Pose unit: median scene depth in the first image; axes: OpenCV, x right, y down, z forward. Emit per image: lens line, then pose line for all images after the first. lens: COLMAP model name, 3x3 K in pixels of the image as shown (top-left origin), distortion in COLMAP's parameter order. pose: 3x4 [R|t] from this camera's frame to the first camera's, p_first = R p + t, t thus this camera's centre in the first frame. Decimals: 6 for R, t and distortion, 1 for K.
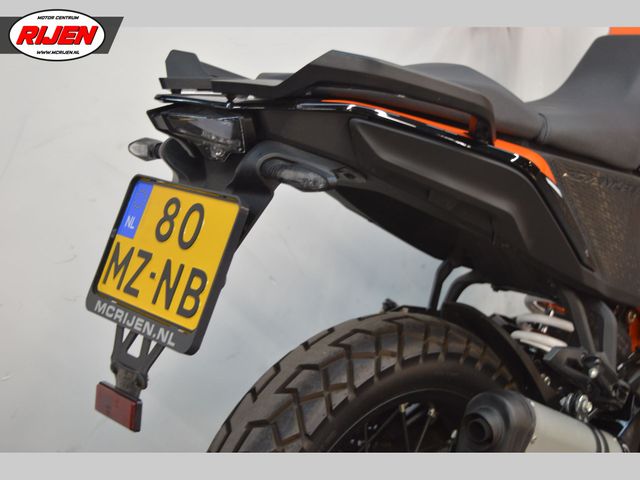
lens RADIAL K [[956.4, 0, 321.6], [0, 956.4, 242.4], [0, 0, 1]] dist [-0.068104, 0.000000]
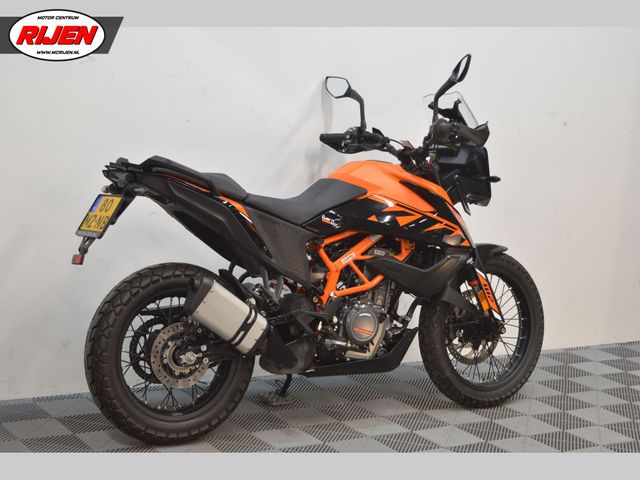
lens RADIAL K [[1207.6, 0, 320.6], [0, 1207.6, 240.1], [0, 0, 1]] dist [-0.048111, 0.000000]
pose [[0.983994, 0.100702, -0.147020, 1.021936], [-0.131683, 0.966763, -0.219157, 0.777577], [0.120064, 0.235009, 0.964549, -2.442577]]
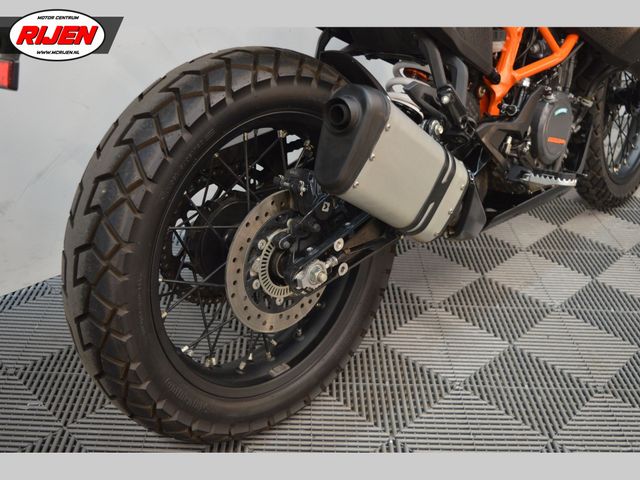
lens RADIAL K [[721.9, 0, 323.6], [0, 721.9, 240.8], [0, 0, 1]] dist [-0.029266, 0.000000]
pose [[0.995535, 0.017127, 0.092826, 0.066503], [-0.027916, 0.992834, 0.116199, 0.226994], [-0.090171, -0.118272, 0.988879, 0.141180]]
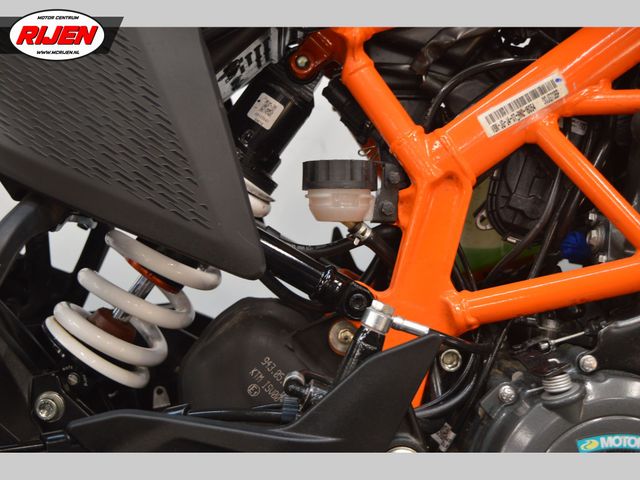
lens RADIAL K [[883.5, 0, 321.4], [0, 883.5, 240.5], [0, 0, 1]] dist [-0.016773, 0.000000]
pose [[0.787540, 0.080625, -0.610966, 0.758008], [-0.206607, 0.968572, -0.138502, 0.126745], [0.580598, 0.235305, 0.779447, 0.944417]]
